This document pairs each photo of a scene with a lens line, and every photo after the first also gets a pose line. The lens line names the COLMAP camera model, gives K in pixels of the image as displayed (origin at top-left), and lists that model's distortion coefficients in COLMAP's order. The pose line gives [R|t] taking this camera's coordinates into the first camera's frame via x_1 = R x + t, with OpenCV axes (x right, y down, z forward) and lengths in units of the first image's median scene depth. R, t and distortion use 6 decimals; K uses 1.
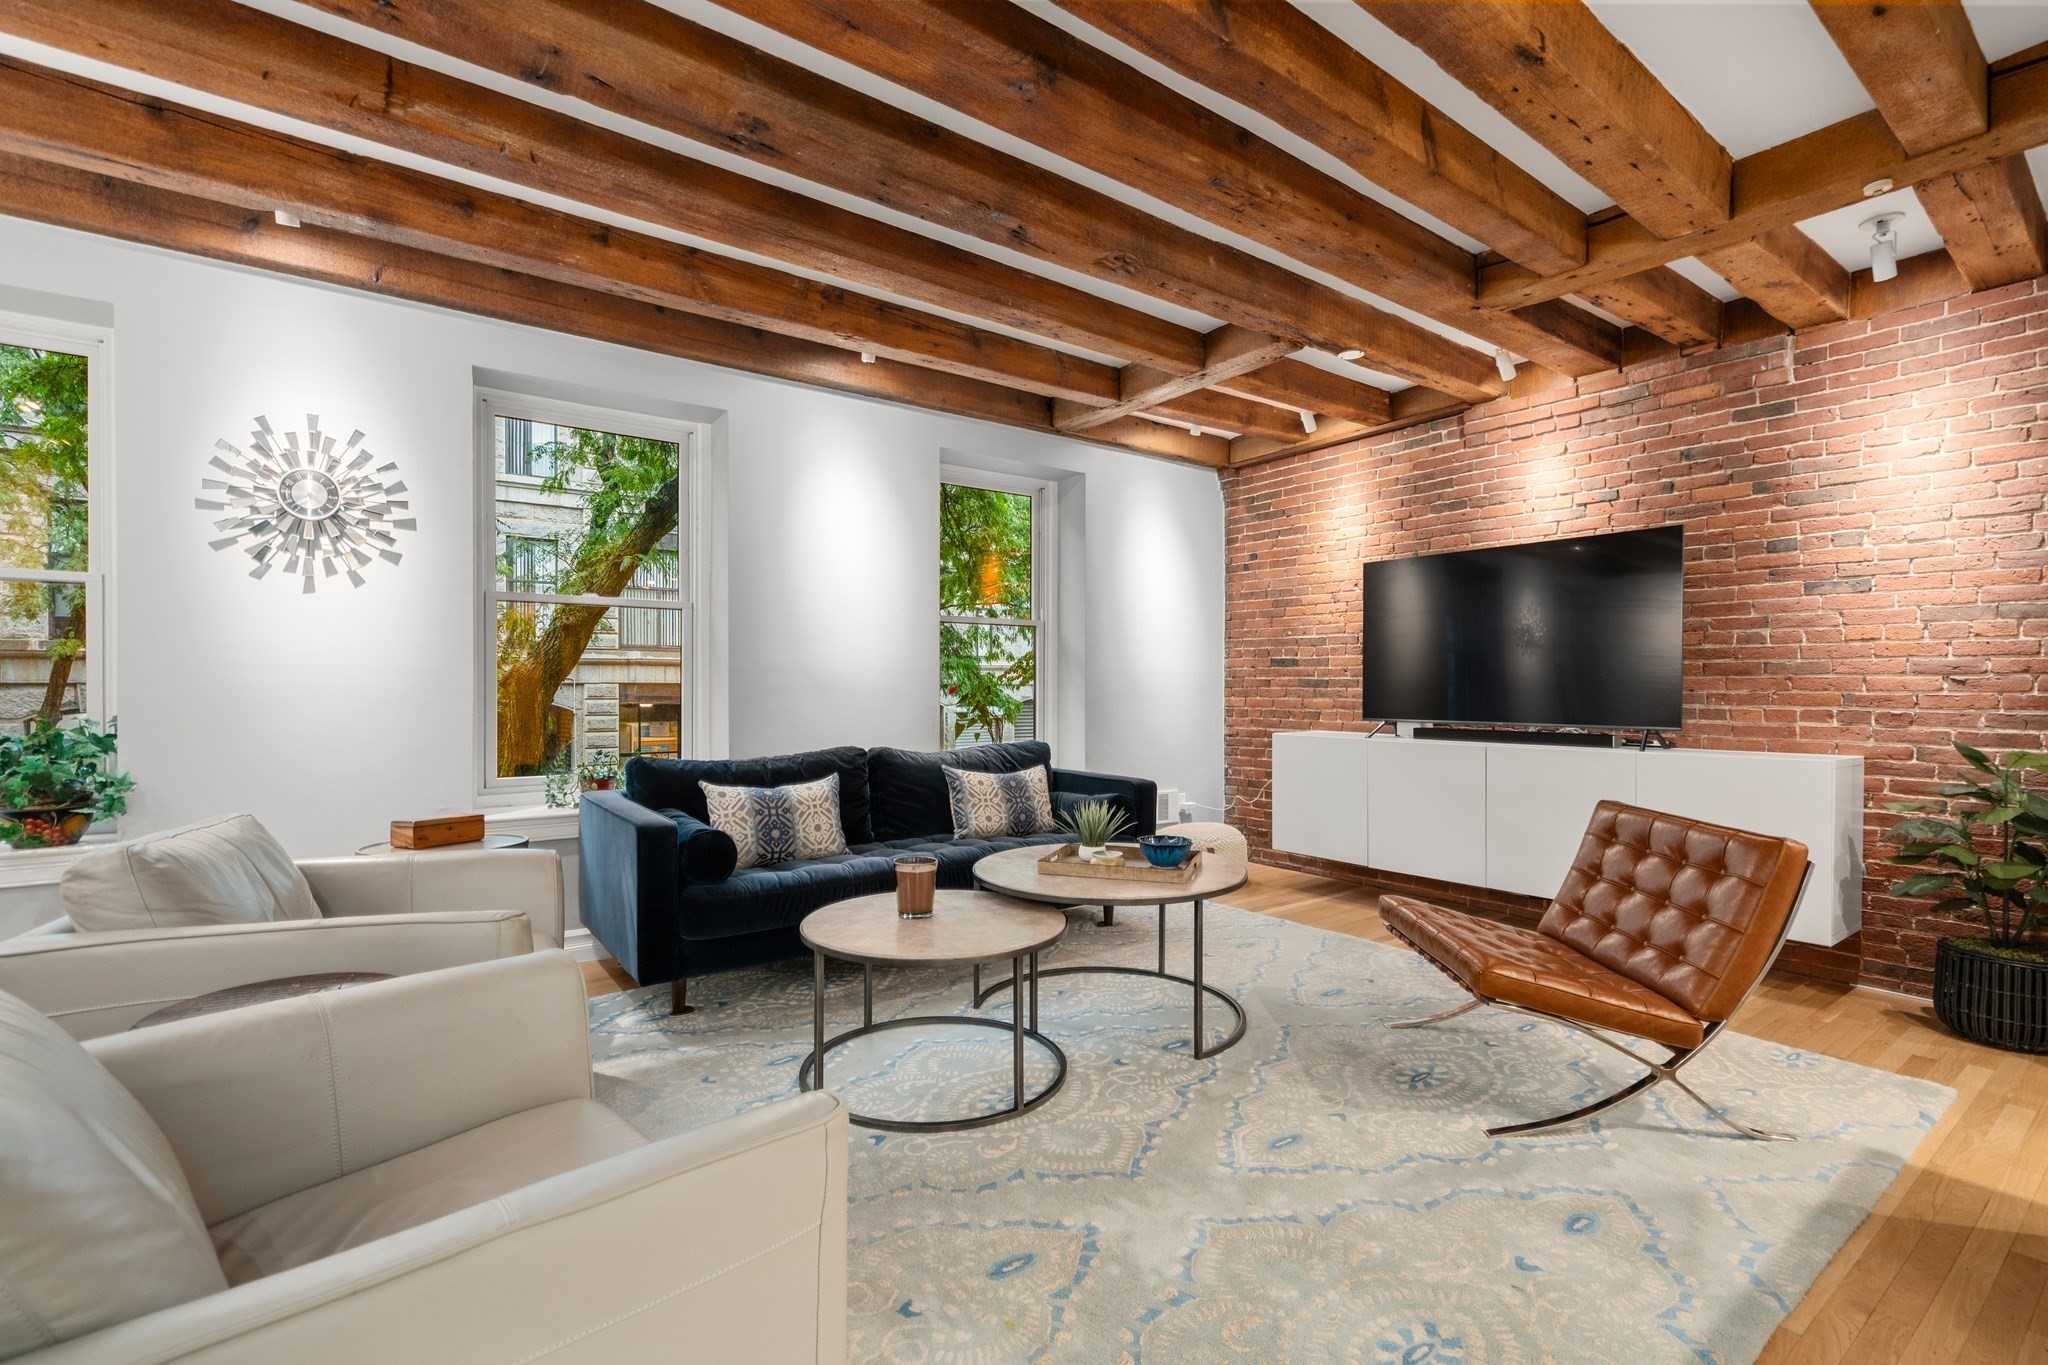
lens RADIAL K [[928.4, 0, 1033.9], [0, 928.4, 693.2], [0, 0, 1]] dist [-0.005869, 0.003740]
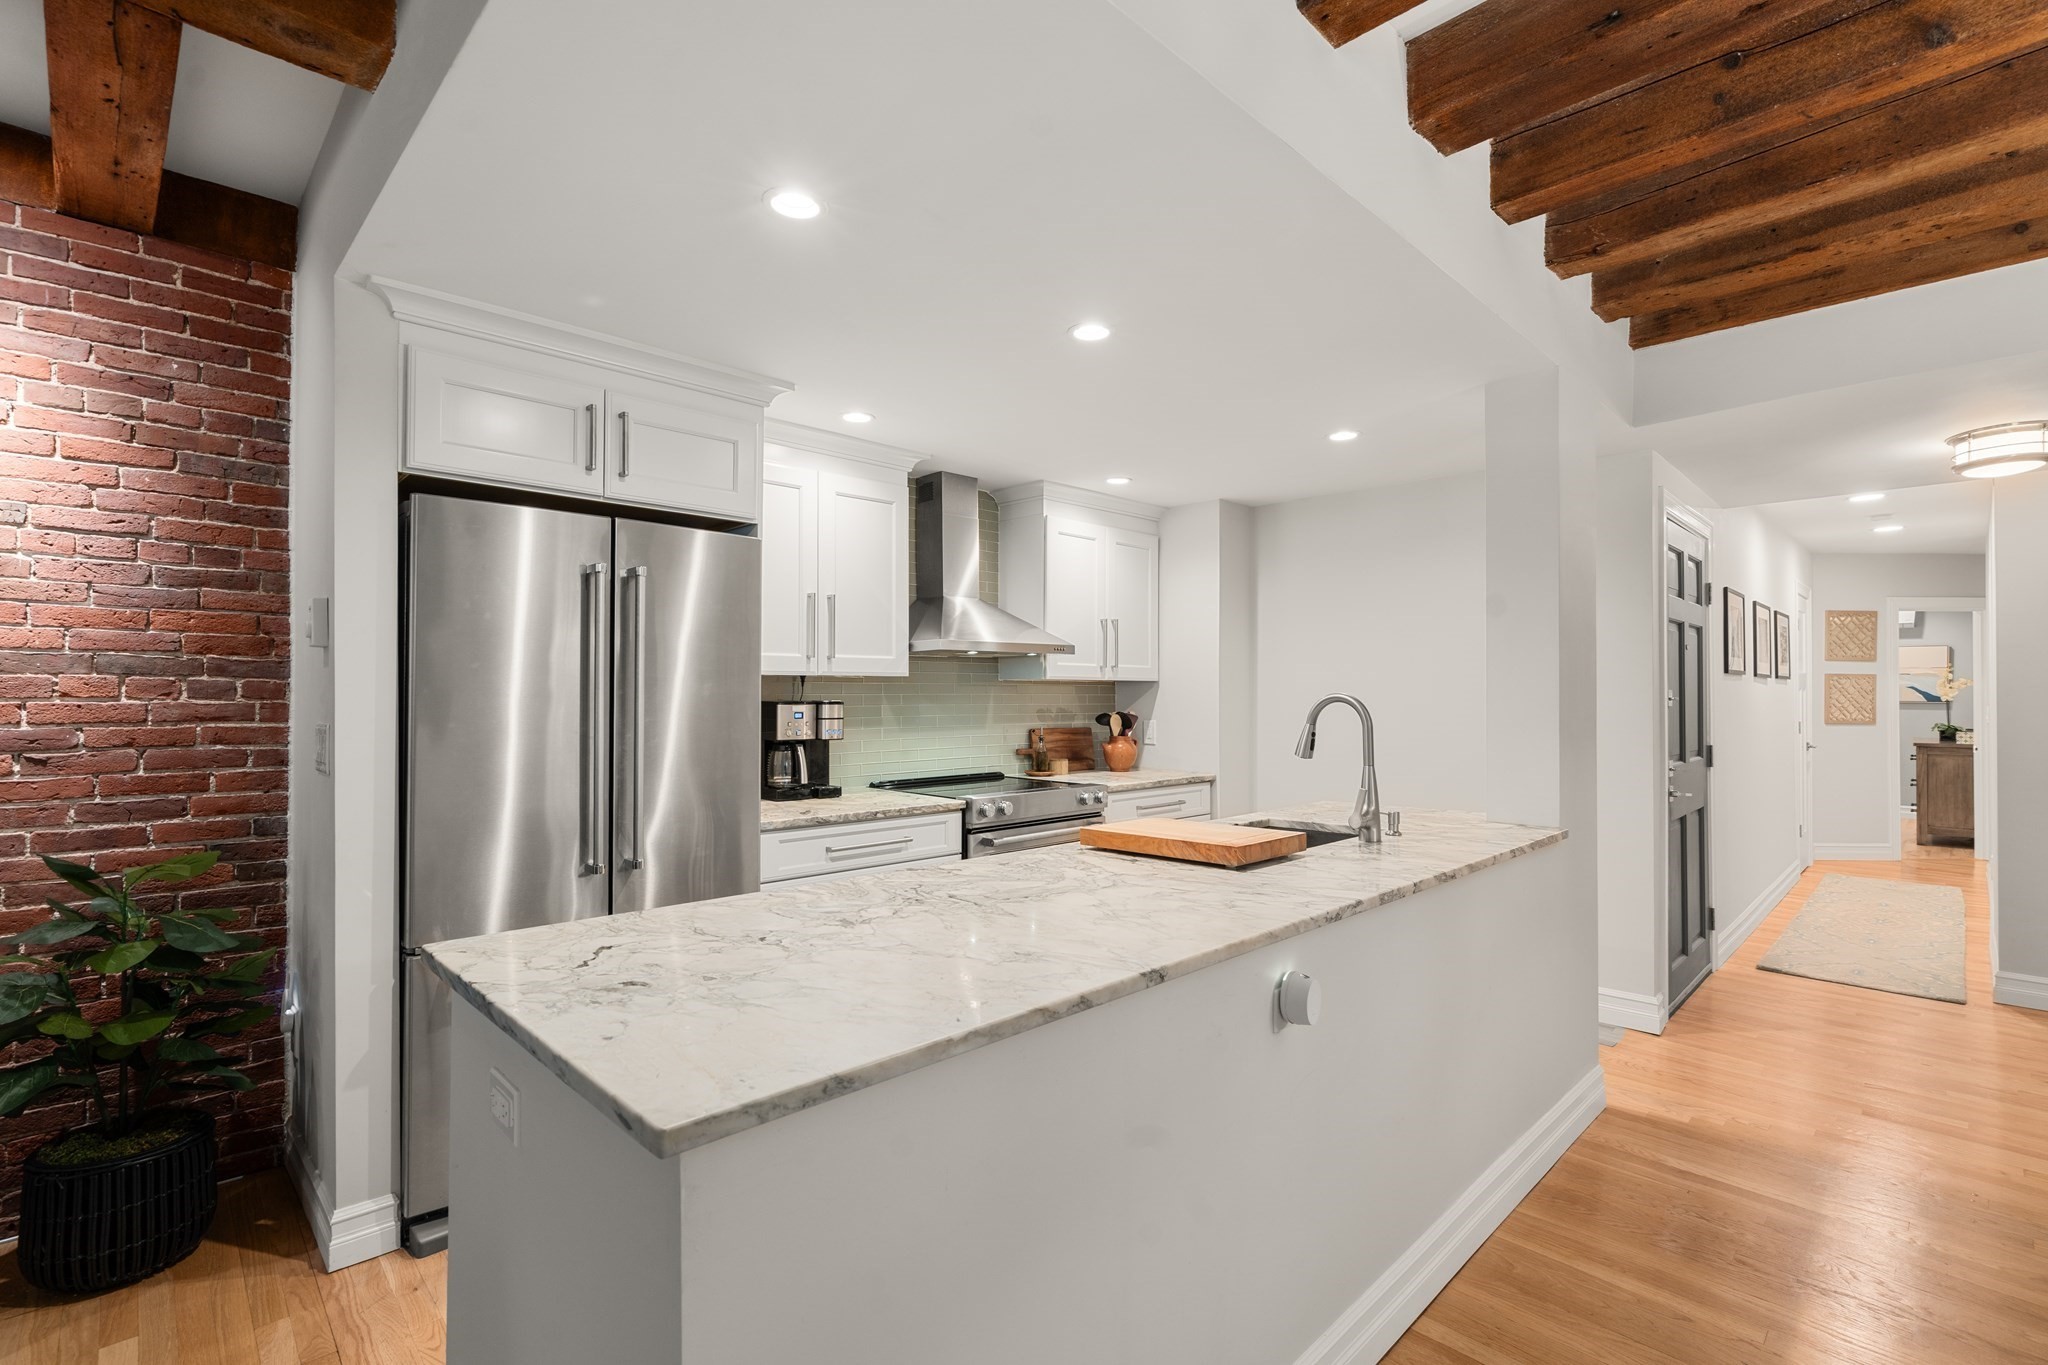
lens RADIAL K [[928.4, 0, 1025.8], [0, 928.4, 687.6], [0, 0, 1]] dist [-0.005869, 0.003740]
pose [[-0.125851, 0.005687, 0.992033, 0.210766], [0.004294, 0.999977, -0.005188, -0.059851], [-0.992040, 0.003607, -0.125873, 0.344363]]
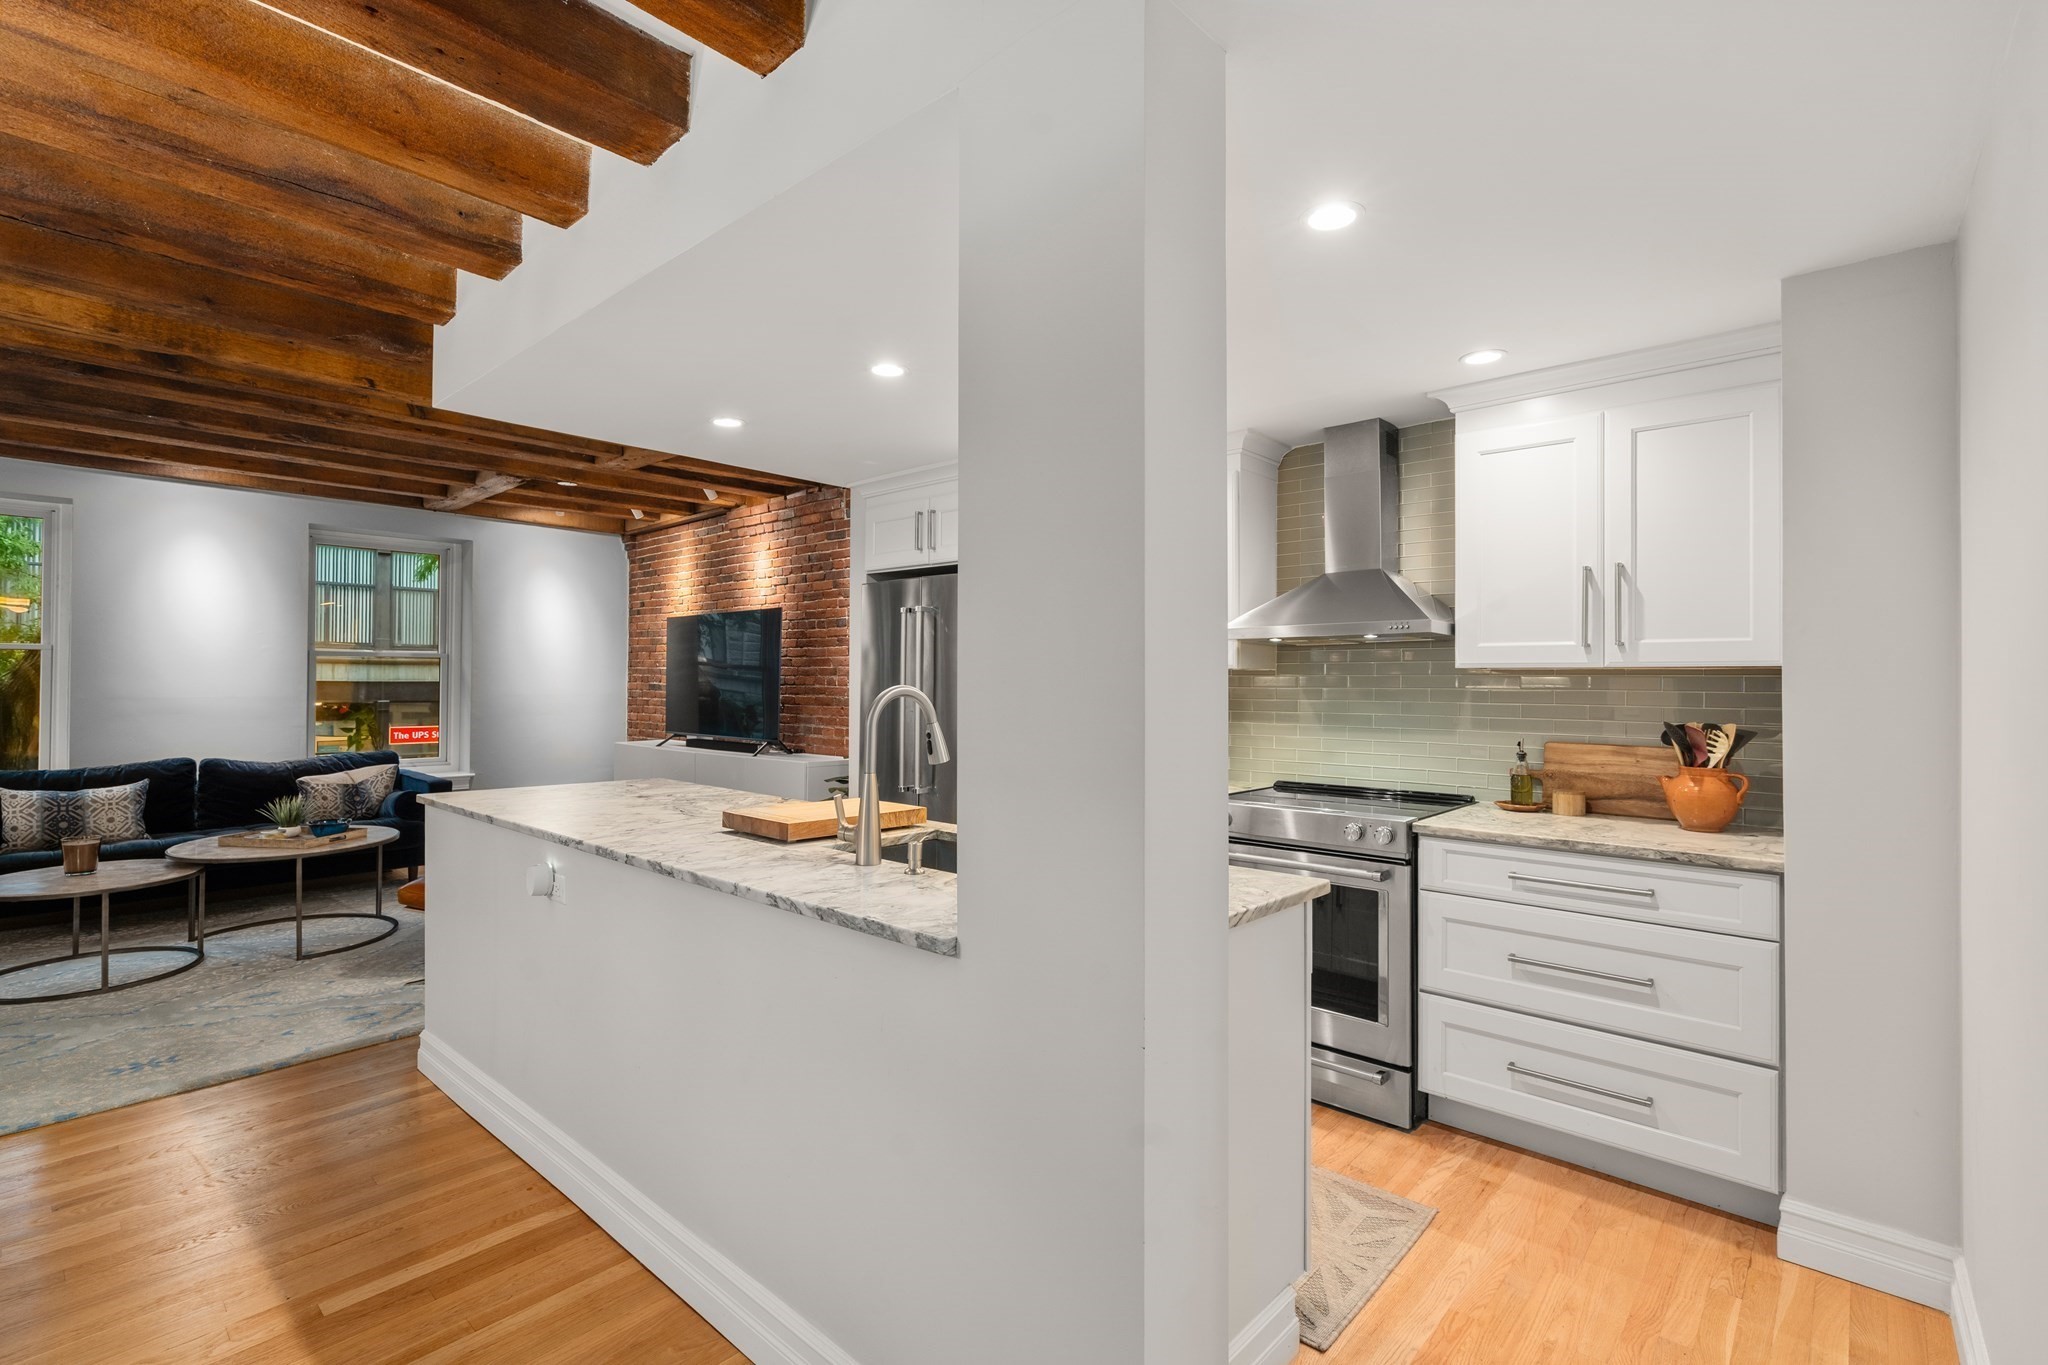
lens RADIAL K [[928.4, 0, 1033.7], [0, 928.4, 672.7], [0, 0, 1]] dist [-0.005869, 0.003740]
pose [[0.979997, 0.006540, 0.198905, 0.895270], [-0.003539, 0.999875, -0.015442, -0.057988], [-0.198981, 0.014429, 0.979897, -0.650882]]
